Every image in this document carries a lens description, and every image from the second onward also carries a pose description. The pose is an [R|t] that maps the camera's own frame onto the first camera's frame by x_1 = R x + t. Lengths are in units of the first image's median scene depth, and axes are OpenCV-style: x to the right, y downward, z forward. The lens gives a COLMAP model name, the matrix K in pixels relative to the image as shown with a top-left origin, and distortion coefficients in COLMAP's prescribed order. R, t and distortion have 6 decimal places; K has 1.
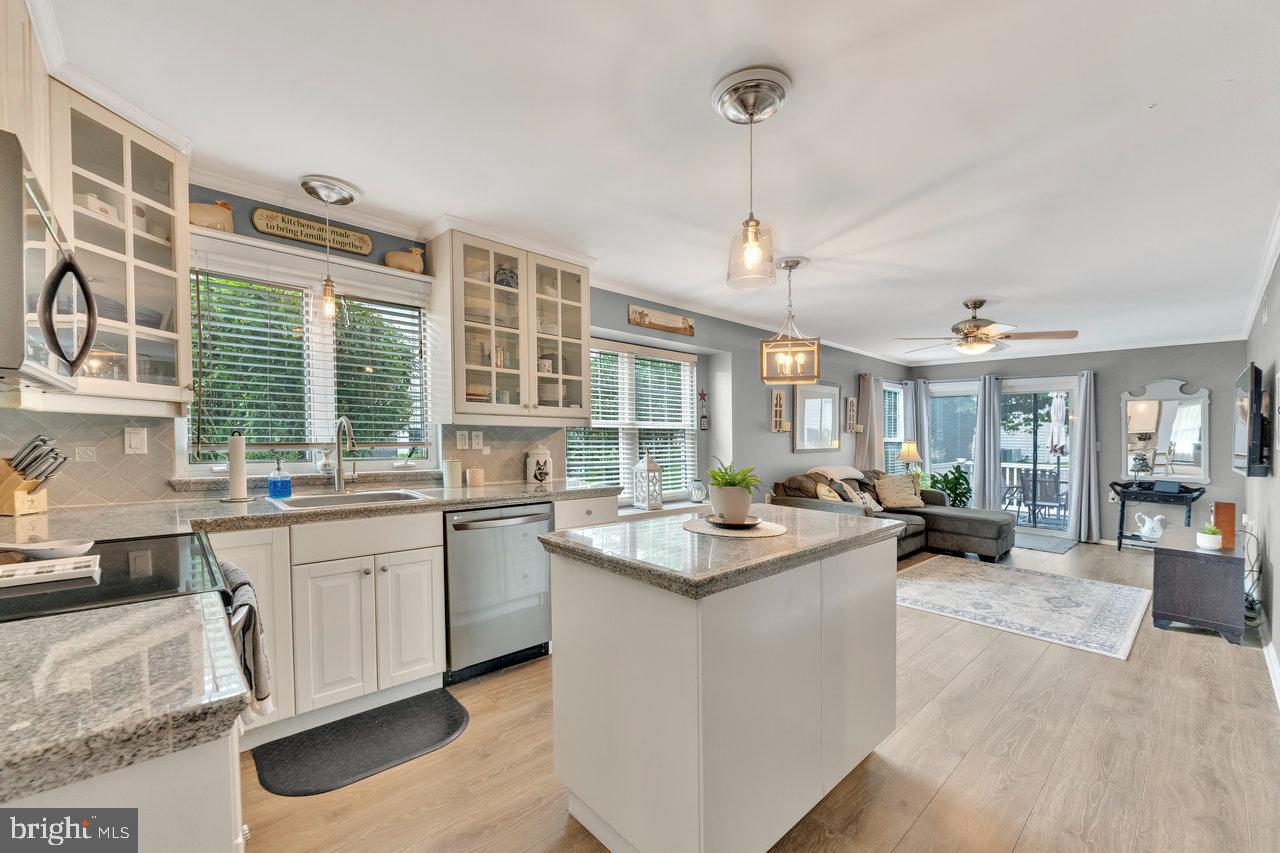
lens RADIAL K [[512.1, 0, 629.2], [0, 512.1, 430.1], [0, 0, 1]] dist [-0.000548, 0.000217]
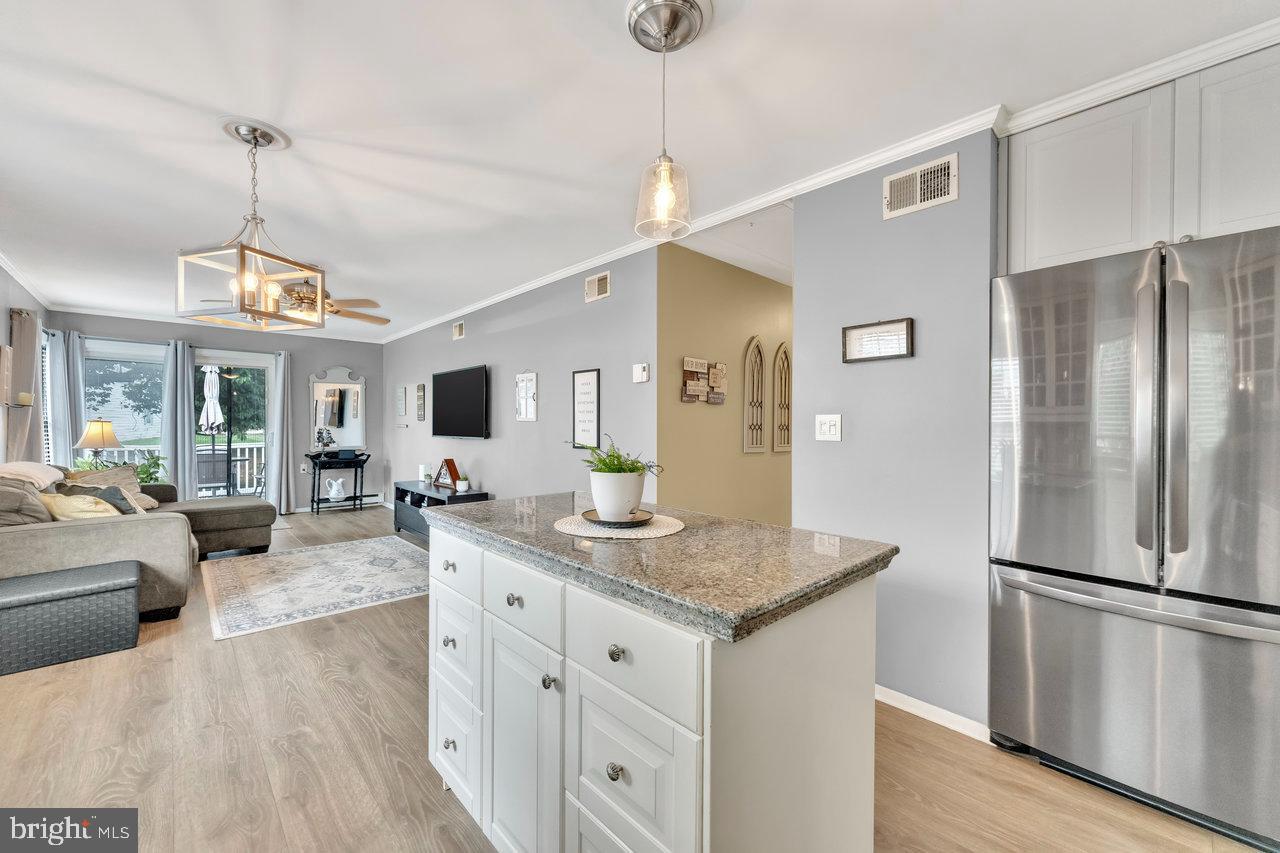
lens RADIAL K [[512.1, 0, 626.5], [0, 512.1, 418.3], [0, 0, 1]] dist [-0.000548, 0.000217]
pose [[0.003614, -0.006674, 0.999971, -0.188813], [-0.013457, 0.999887, 0.006722, 0.006711], [-0.999903, -0.013480, 0.003524, 0.341486]]
